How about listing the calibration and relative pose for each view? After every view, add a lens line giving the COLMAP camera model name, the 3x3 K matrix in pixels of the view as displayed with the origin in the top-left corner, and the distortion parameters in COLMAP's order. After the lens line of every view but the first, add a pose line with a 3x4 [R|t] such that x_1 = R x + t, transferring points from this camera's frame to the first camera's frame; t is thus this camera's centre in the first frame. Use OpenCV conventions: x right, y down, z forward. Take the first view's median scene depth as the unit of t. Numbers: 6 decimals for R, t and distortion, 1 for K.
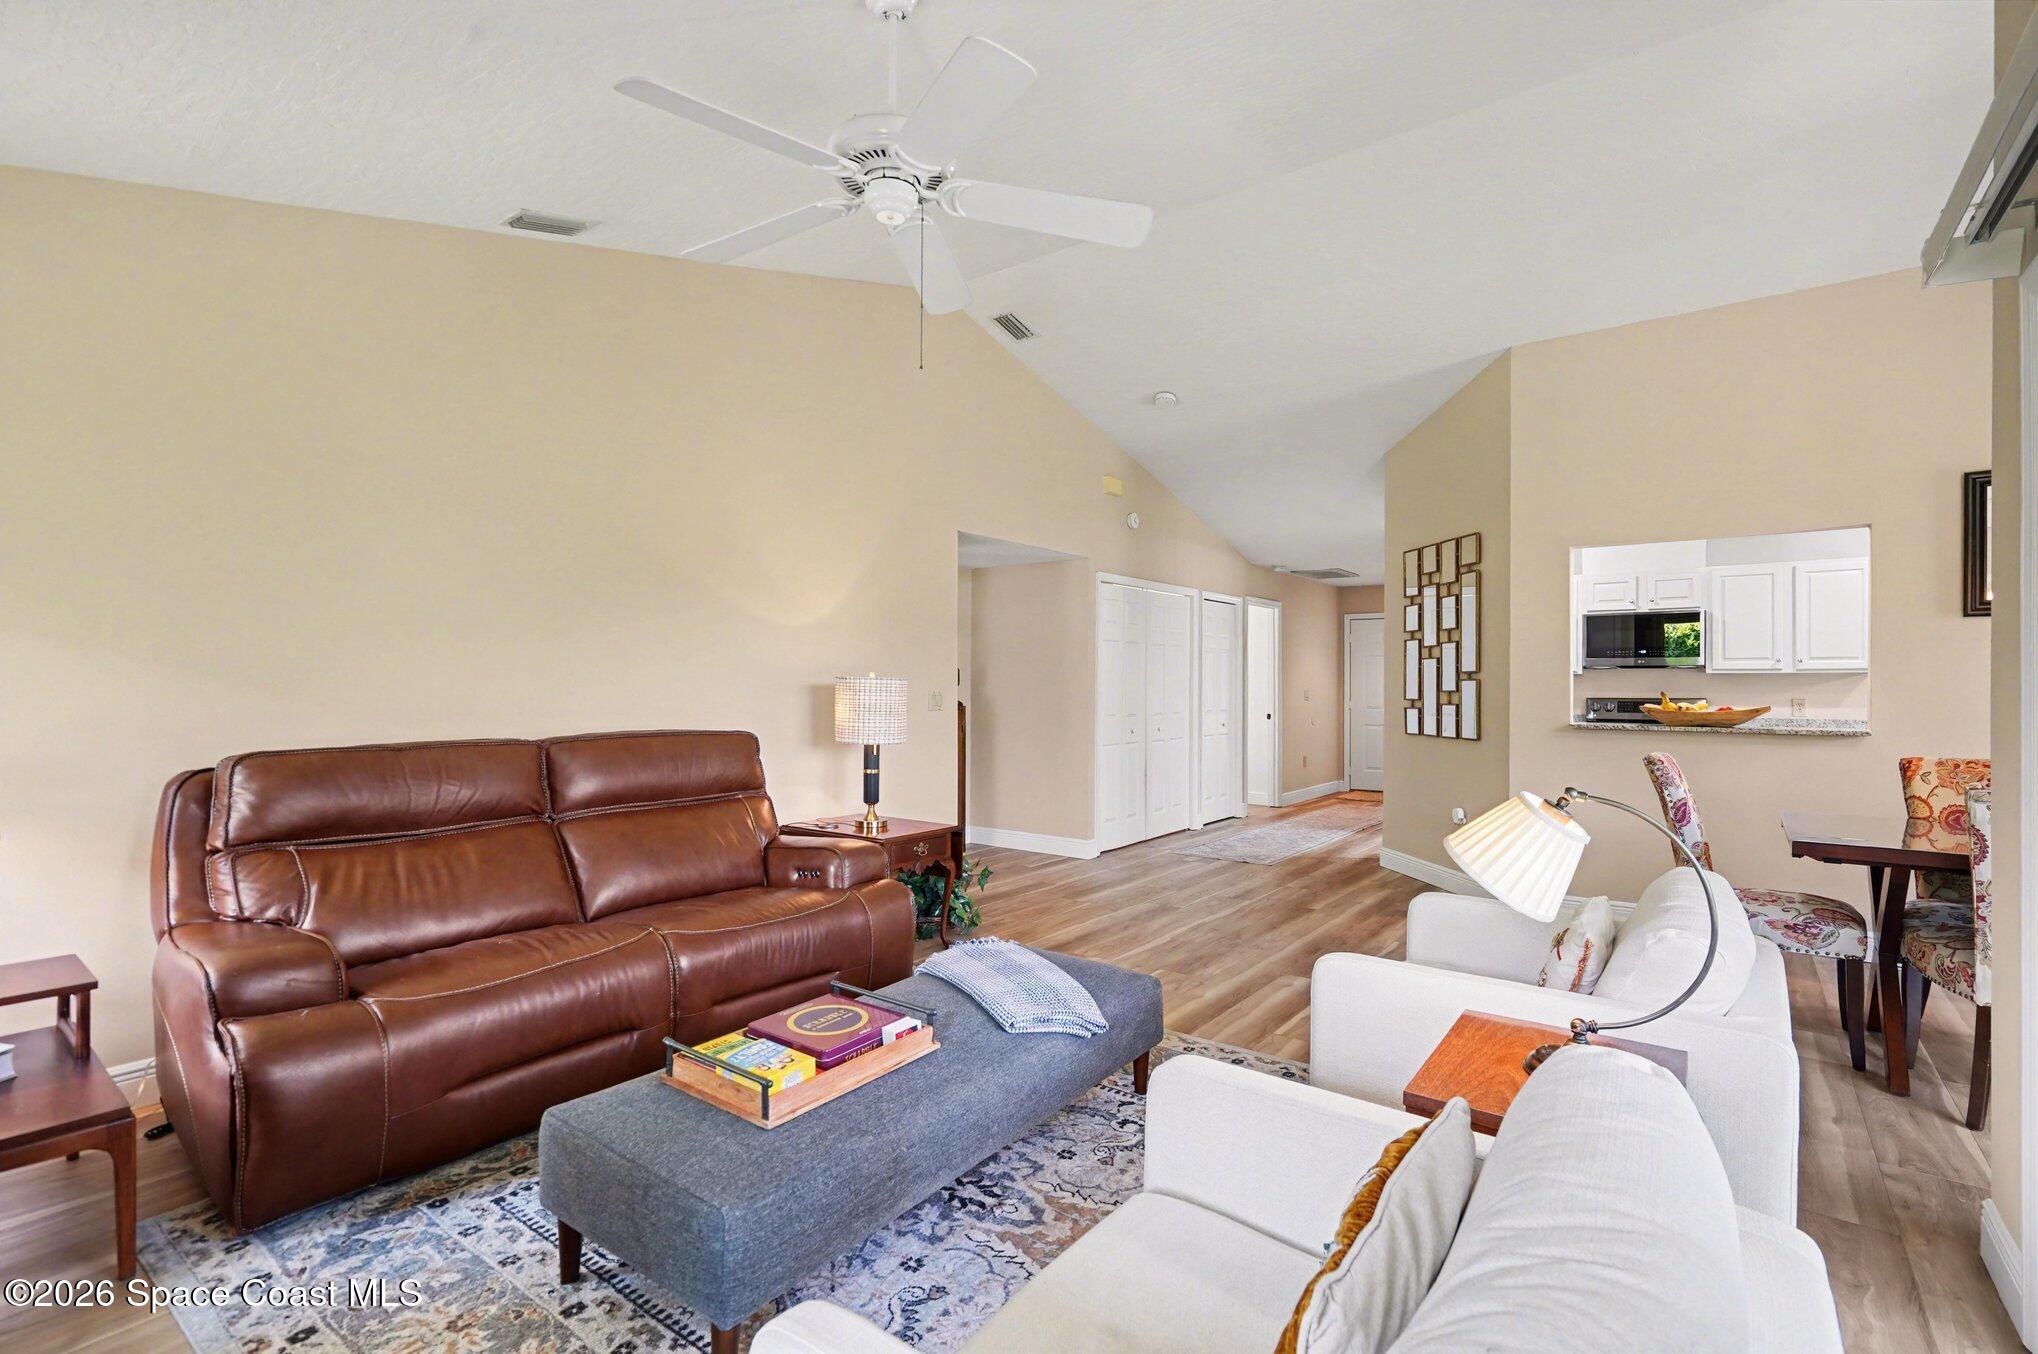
lens RADIAL K [[931.4, 0, 1018.5], [0, 931.4, 684.5], [0, 0, 1]] dist [-0.002300, 0.000040]
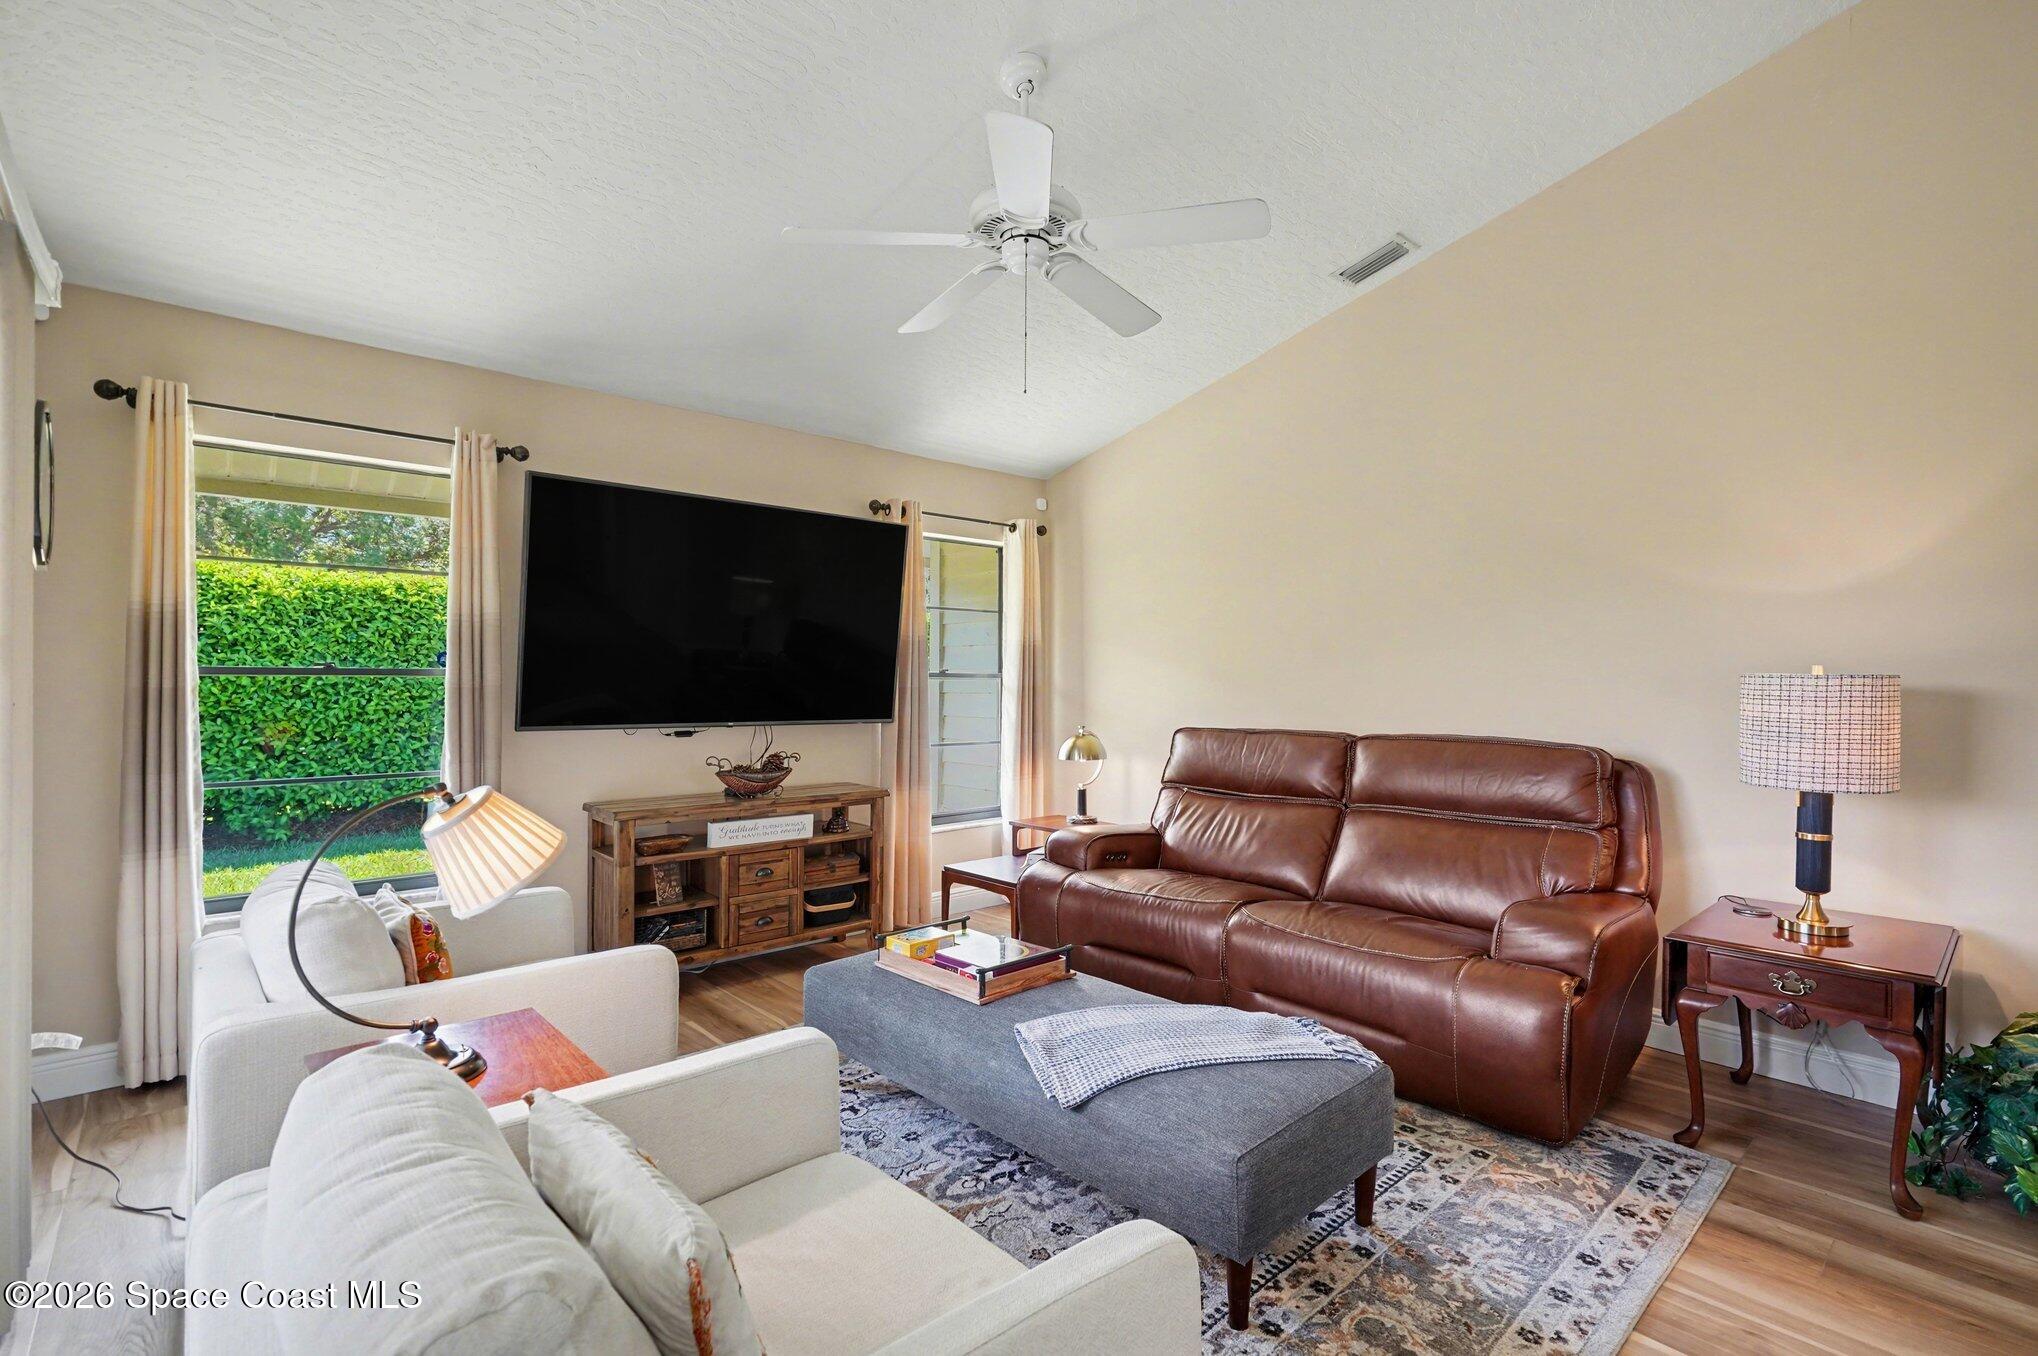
lens RADIAL K [[931.4, 0, 1018.5], [0, 931.4, 685.5], [0, 0, 1]] dist [-0.002300, 0.000040]
pose [[-0.190013, 0.000397, -0.981781, 0.506095], [-0.002033, 0.999998, 0.000798, 0.000388], [0.981779, 0.002148, -0.190012, 0.628645]]
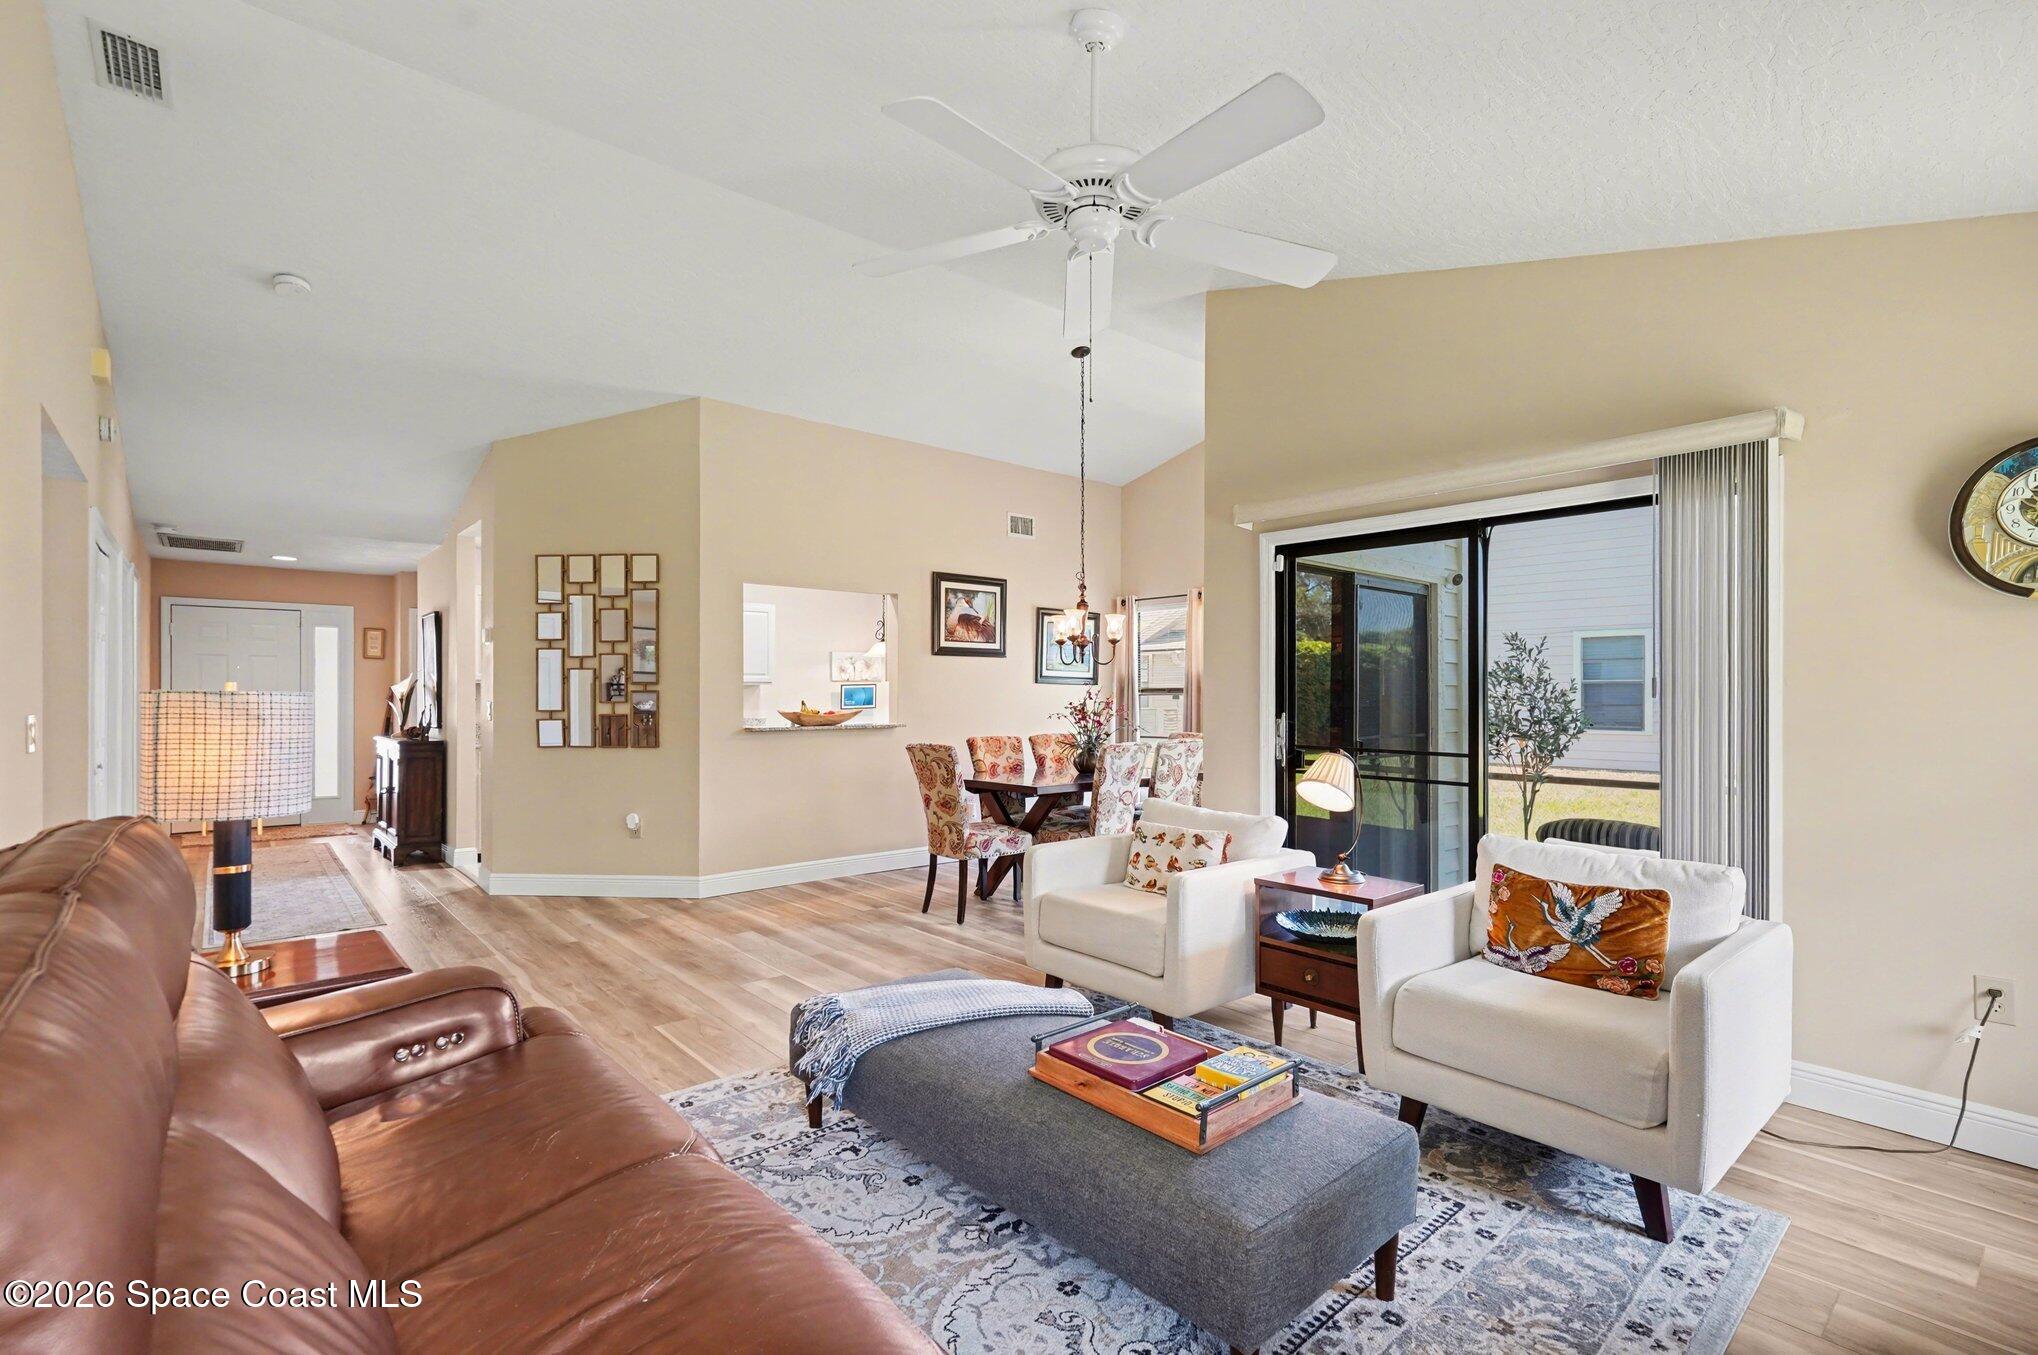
lens RADIAL K [[940.9, 0, 1024.5], [0, 940.9, 690.6], [0, 0, 1]] dist [0.002403, 0.000274]
pose [[0.204440, -0.002101, 0.978877, -0.602238], [-0.002057, 0.999995, 0.002576, -0.012191], [-0.978877, -0.002540, 0.204435, 0.448983]]
